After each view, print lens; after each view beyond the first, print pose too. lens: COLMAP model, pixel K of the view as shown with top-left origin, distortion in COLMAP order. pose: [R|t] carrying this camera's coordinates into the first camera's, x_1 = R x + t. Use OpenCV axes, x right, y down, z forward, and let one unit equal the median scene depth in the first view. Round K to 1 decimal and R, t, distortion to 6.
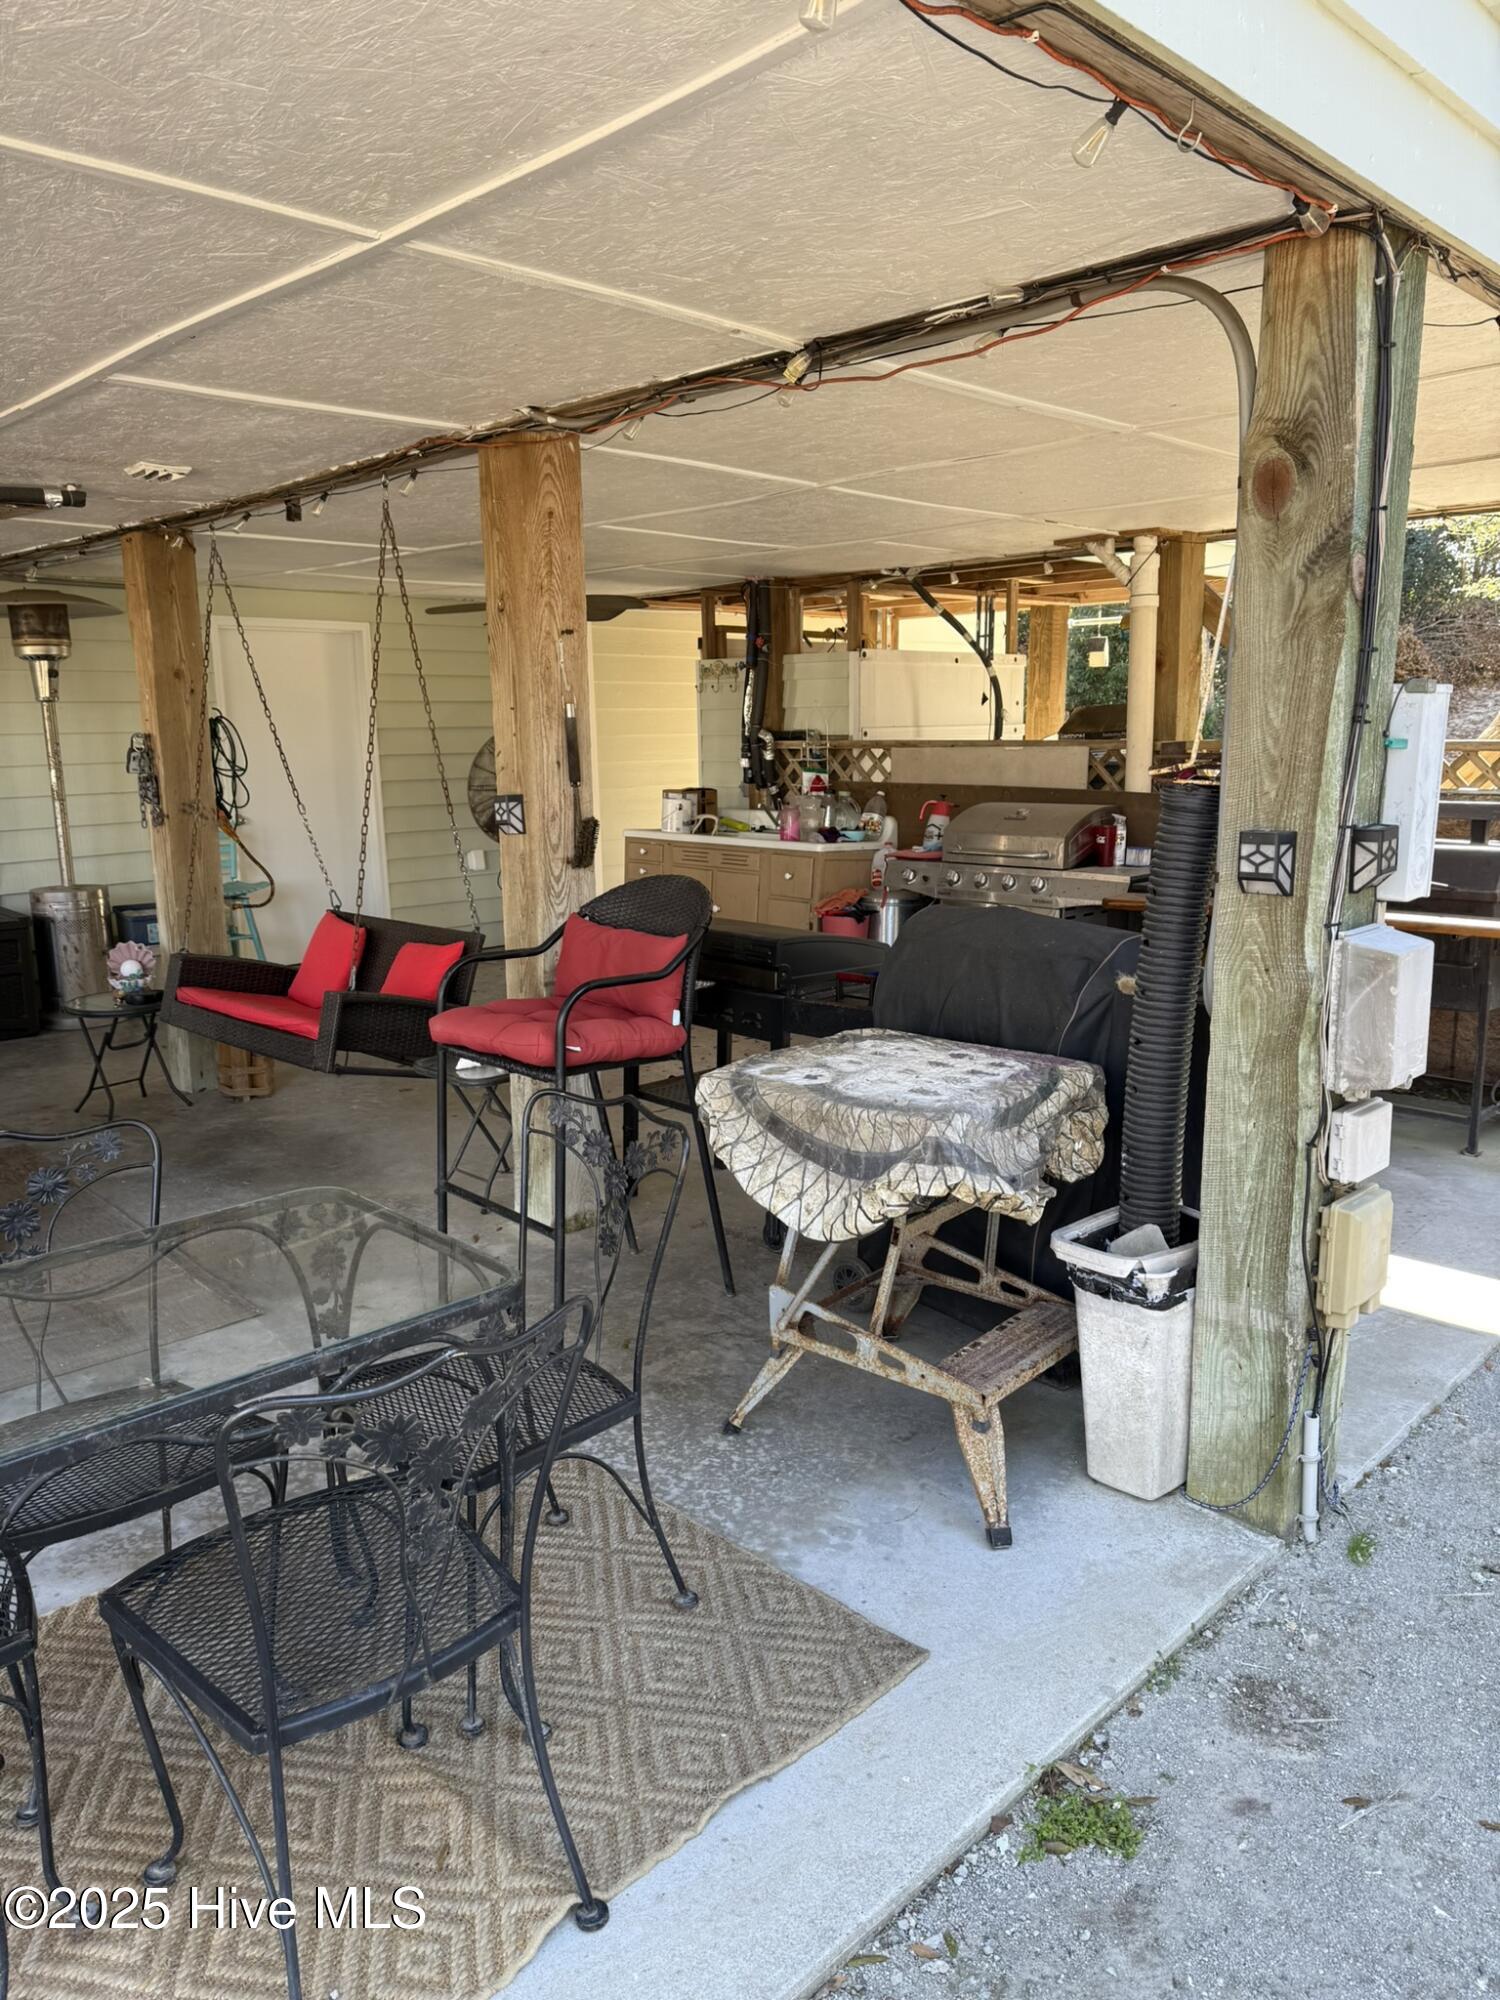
lens RADIAL K [[1399.0, 0, 759.4], [0, 1399.0, 1013.7], [0, 0, 1]] dist [0.060846, -0.080130]
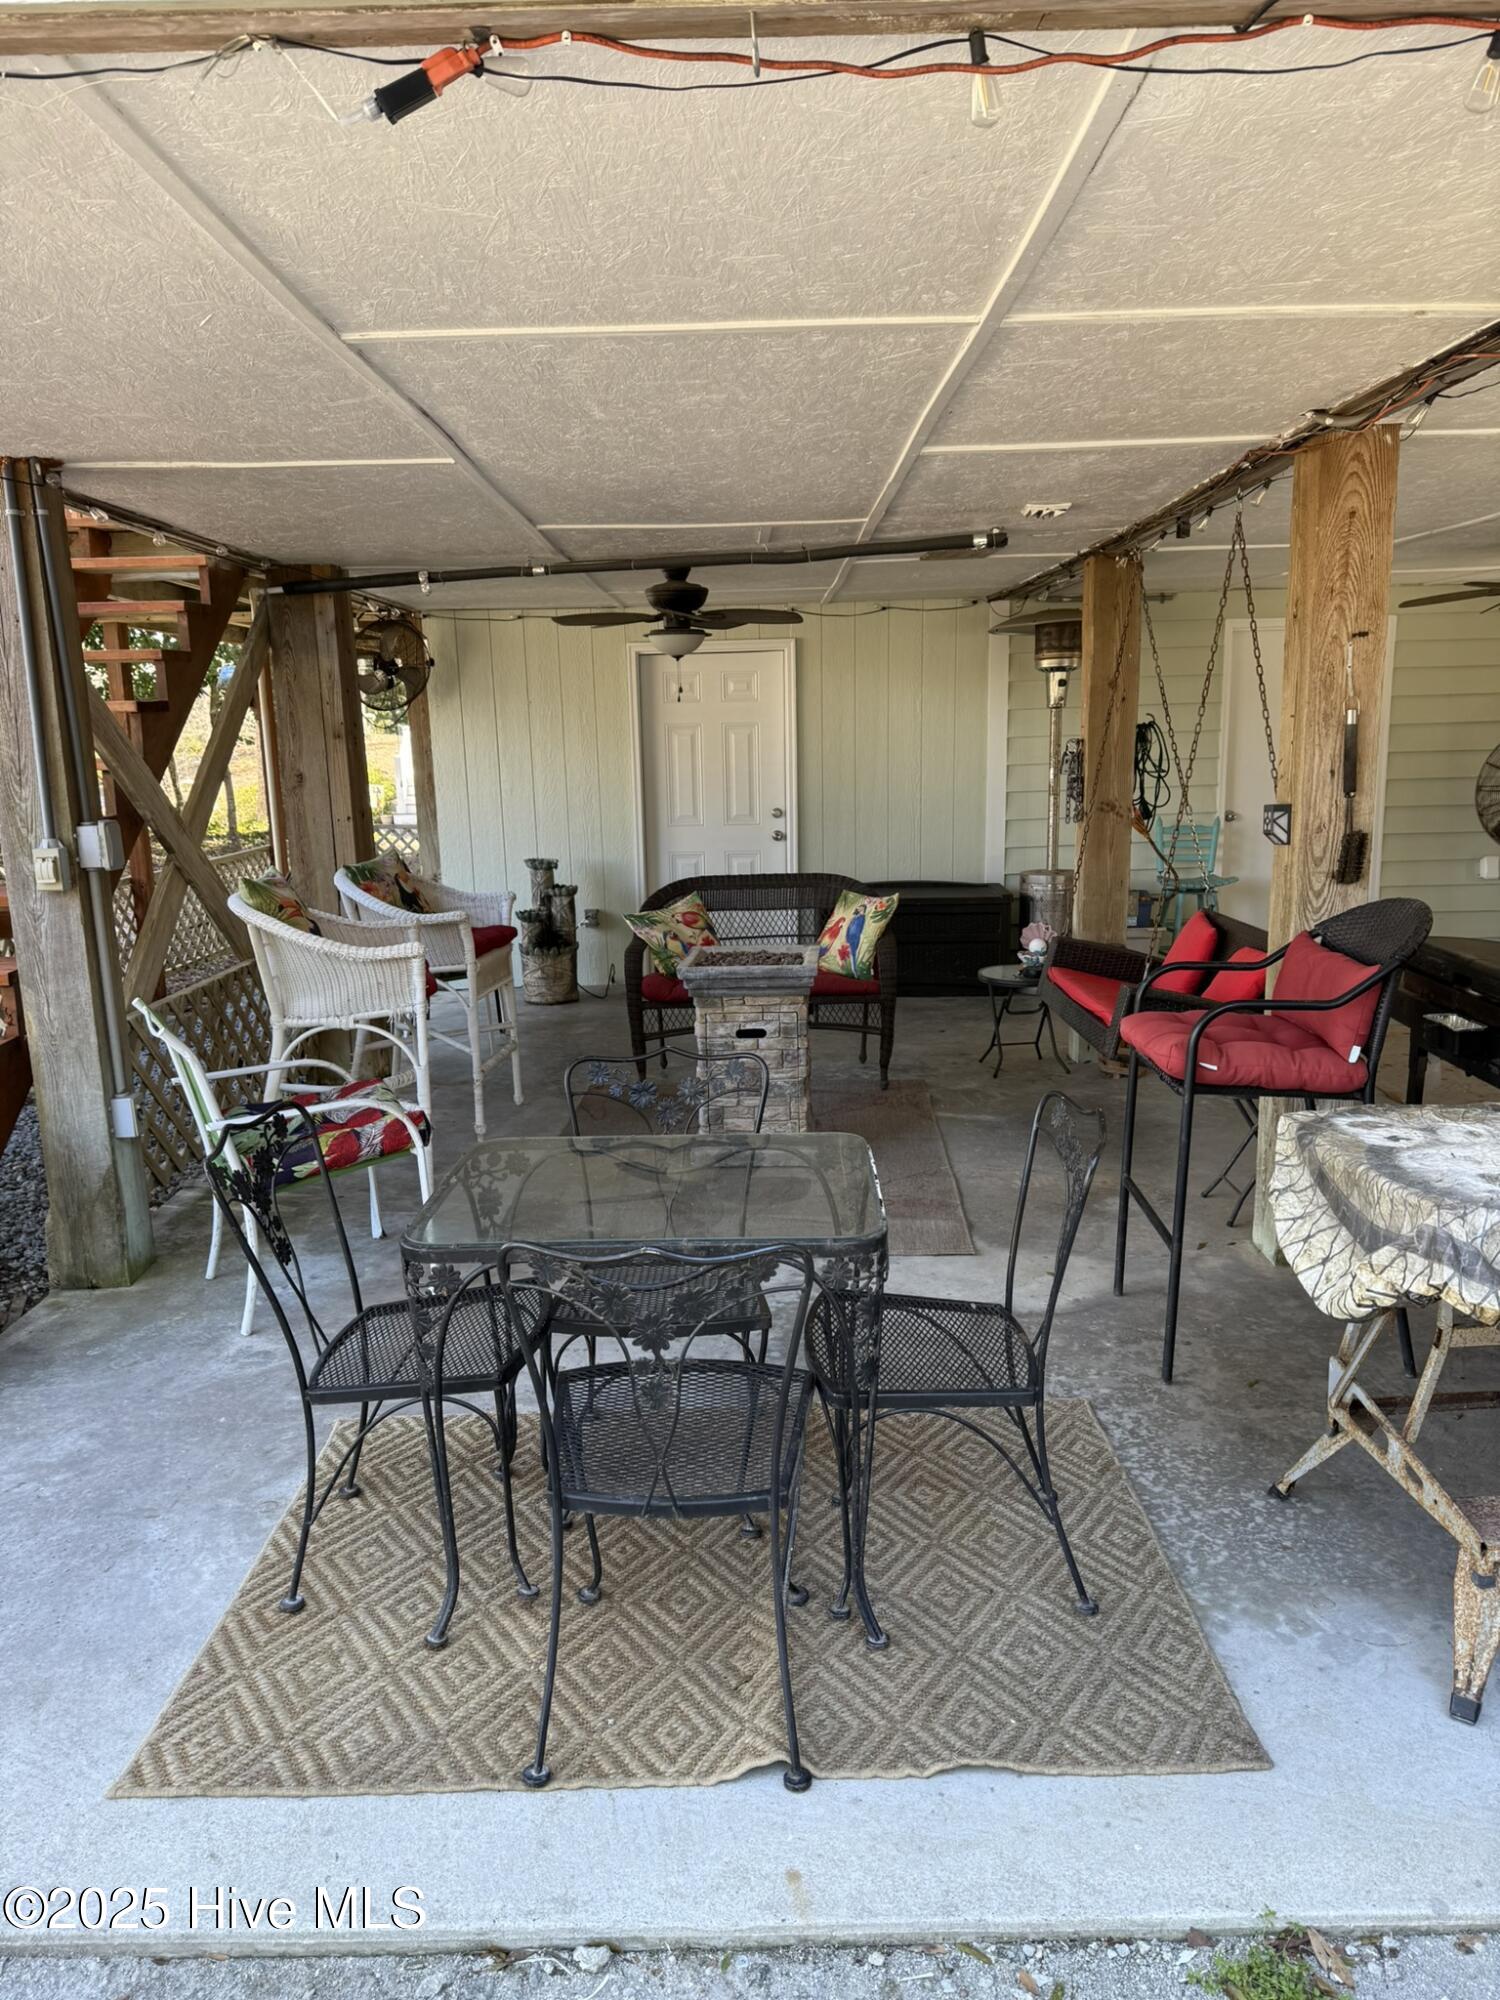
lens RADIAL K [[1399.0, 0, 750.3], [0, 1399.0, 1015.8], [0, 0, 1]] dist [0.060846, -0.080130]
pose [[0.698634, 0.138946, -0.701858, 0.392949], [-0.131350, 0.989197, 0.065084, -0.038949], [0.703319, 0.046719, 0.709338, 0.075086]]
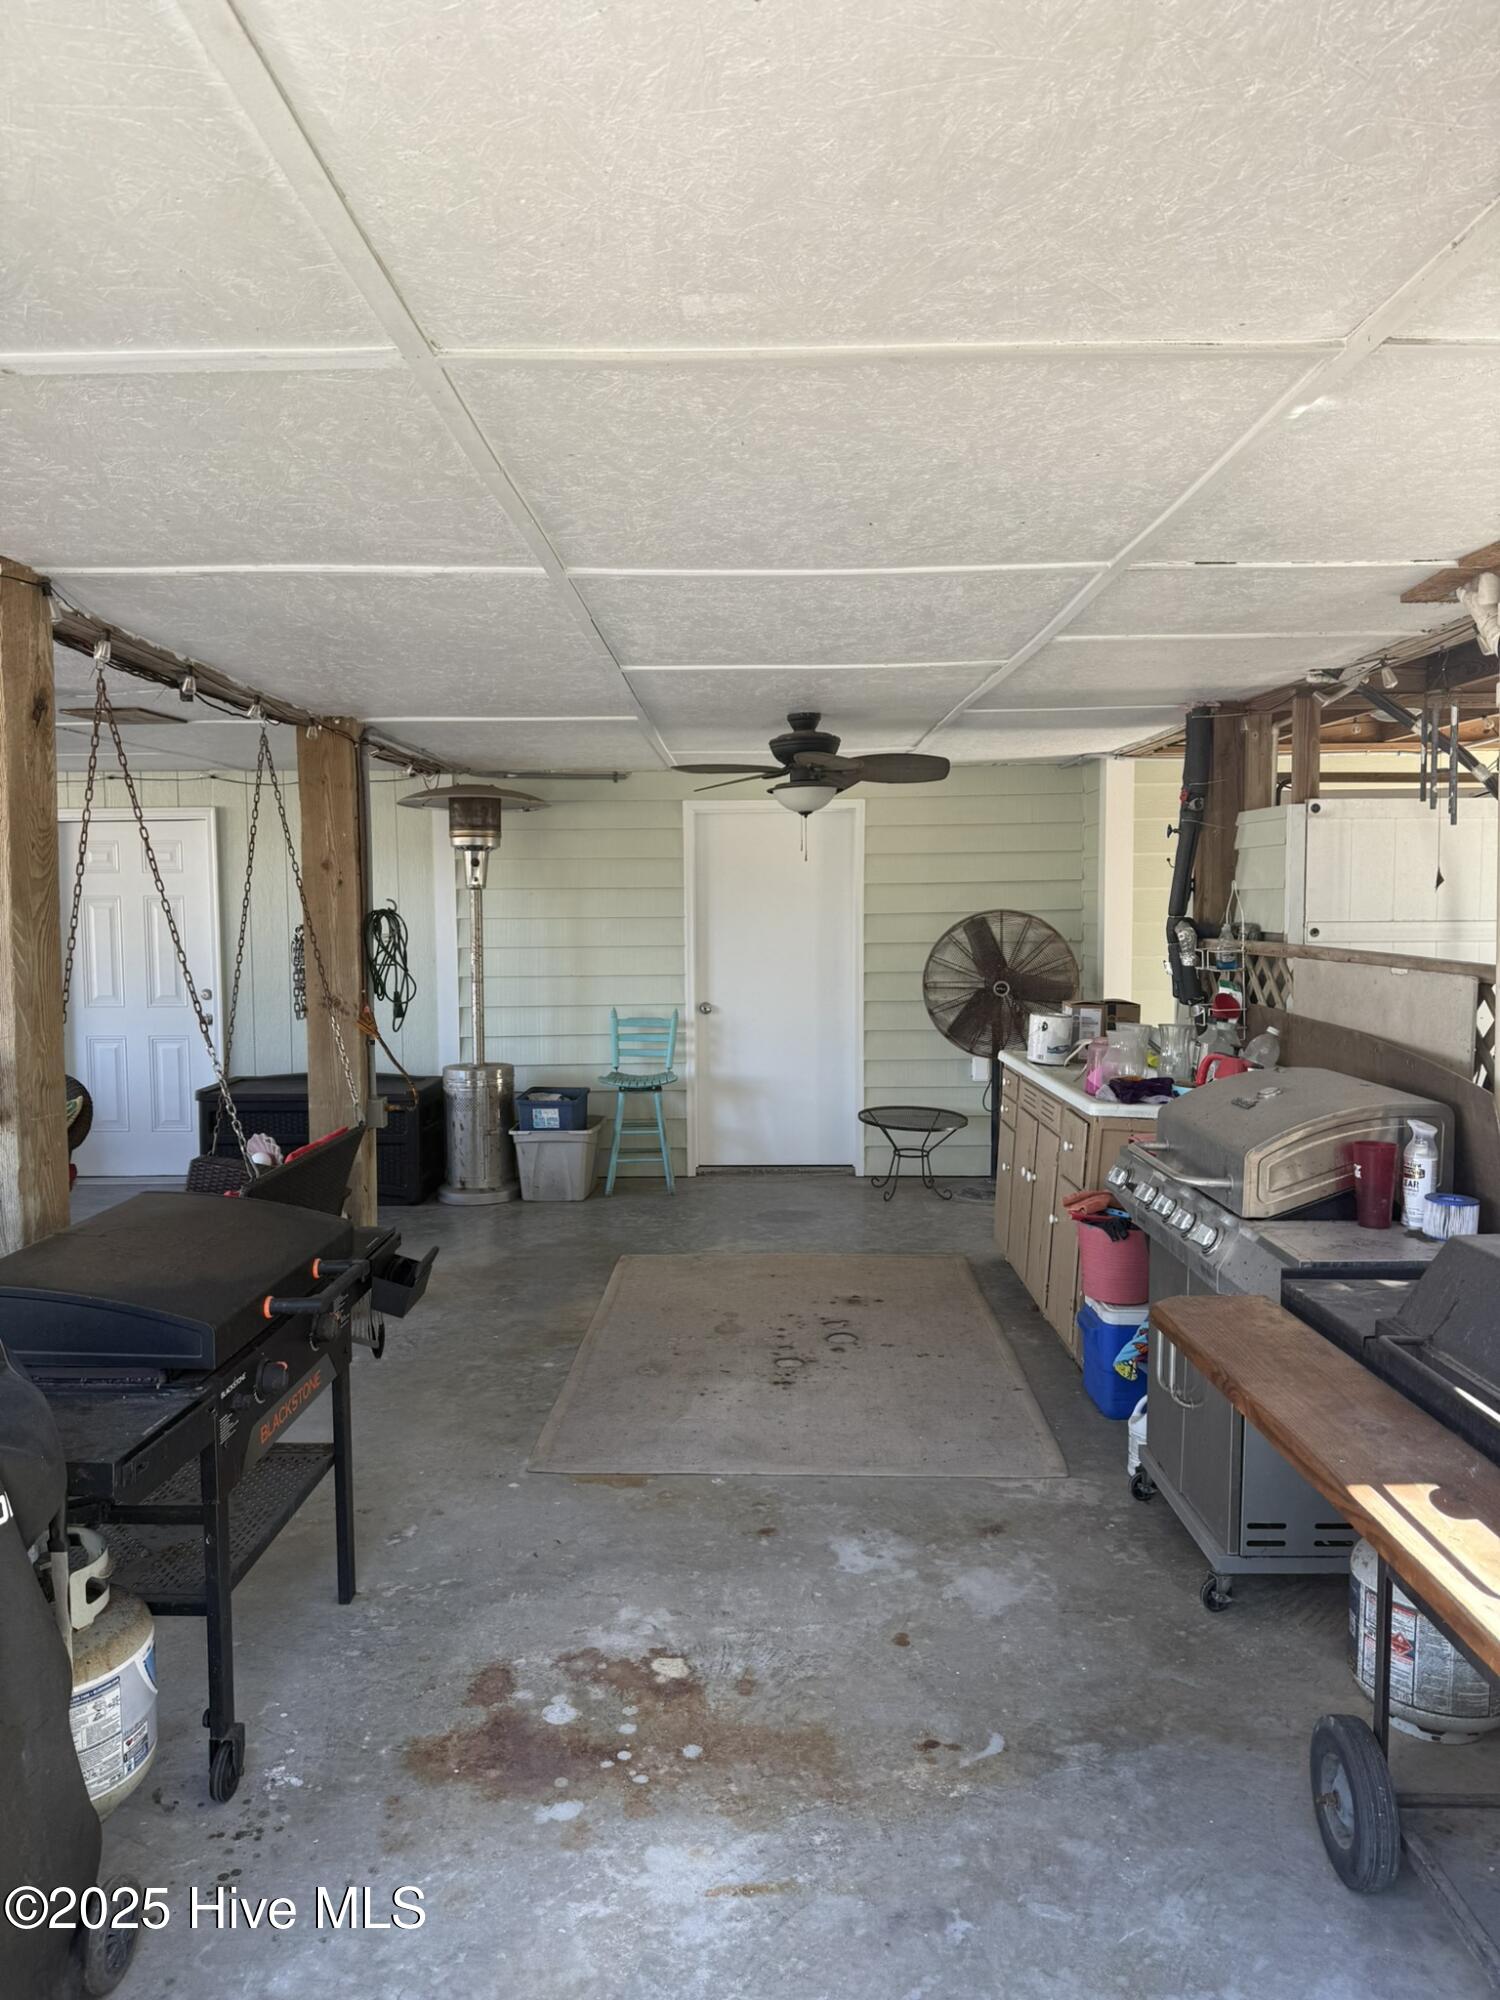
lens RADIAL K [[1399.0, 0, 742.4], [0, 1399.0, 999.1], [0, 0, 1]] dist [0.060846, -0.080130]
pose [[0.683863, 0.057965, -0.727304, 0.987432], [-0.148211, 0.987092, -0.060689, -0.265037], [0.714398, 0.149297, 0.683627, 1.105448]]
